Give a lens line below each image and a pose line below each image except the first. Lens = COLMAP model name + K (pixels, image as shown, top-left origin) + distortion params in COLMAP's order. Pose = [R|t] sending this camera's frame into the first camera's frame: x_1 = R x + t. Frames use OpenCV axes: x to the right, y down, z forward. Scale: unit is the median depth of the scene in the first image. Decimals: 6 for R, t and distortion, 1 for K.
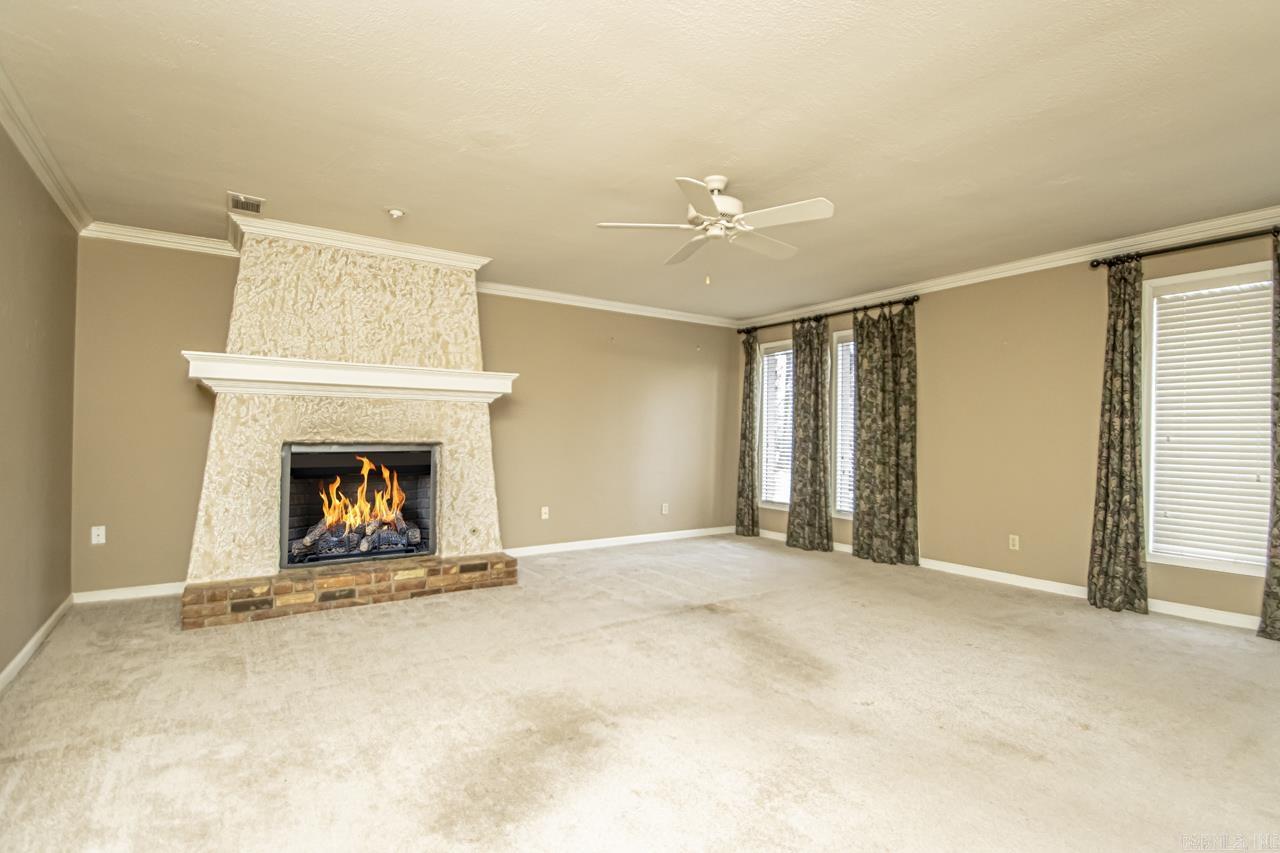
lens RADIAL K [[621.8, 0, 654.0], [0, 621.8, 426.3], [0, 0, 1]] dist [-0.000066, -0.000103]
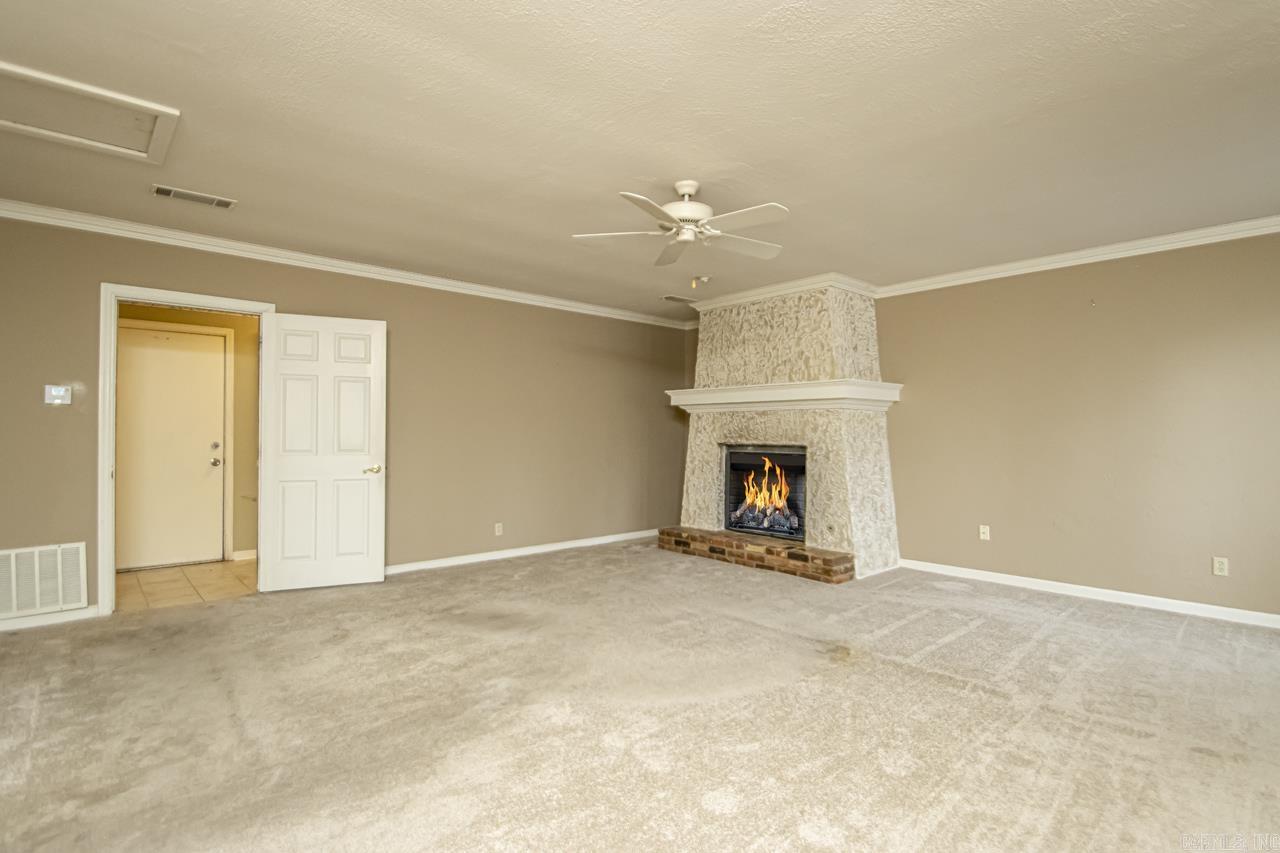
lens RADIAL K [[622.9, 0, 637.0], [0, 622.9, 421.9], [0, 0, 1]] dist [0.003911, -0.013609]
pose [[0.108336, -0.025527, -0.993787, 0.807192], [0.011315, 0.999637, -0.024444, 0.007528], [0.994050, -0.008597, 0.108586, 0.591774]]
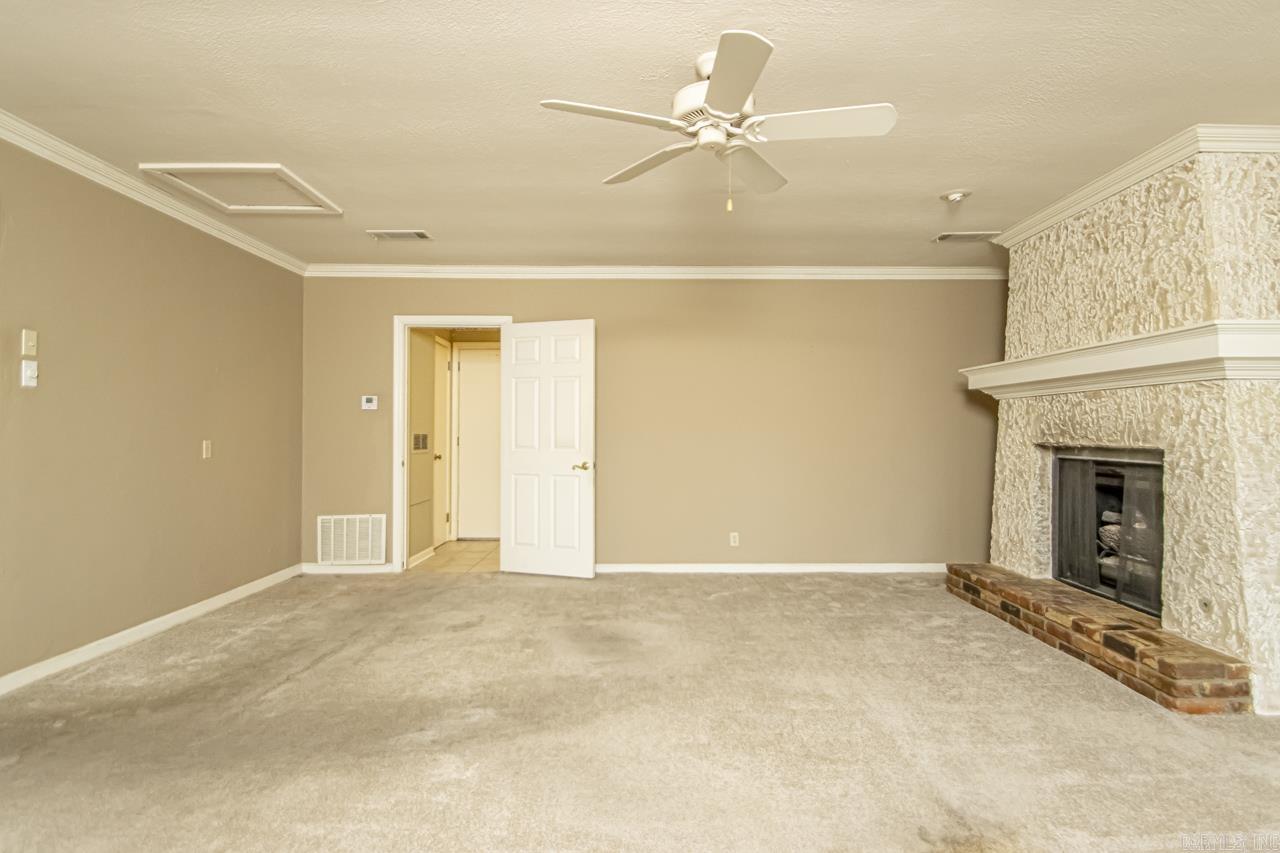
lens RADIAL K [[622.9, 0, 637.0], [0, 622.9, 421.9], [0, 0, 1]] dist [0.003911, -0.013609]
pose [[-0.579636, -0.021336, -0.814596, 0.517874], [0.006298, 0.999510, -0.030661, 0.014617], [0.814851, -0.022903, -0.579218, 0.972987]]
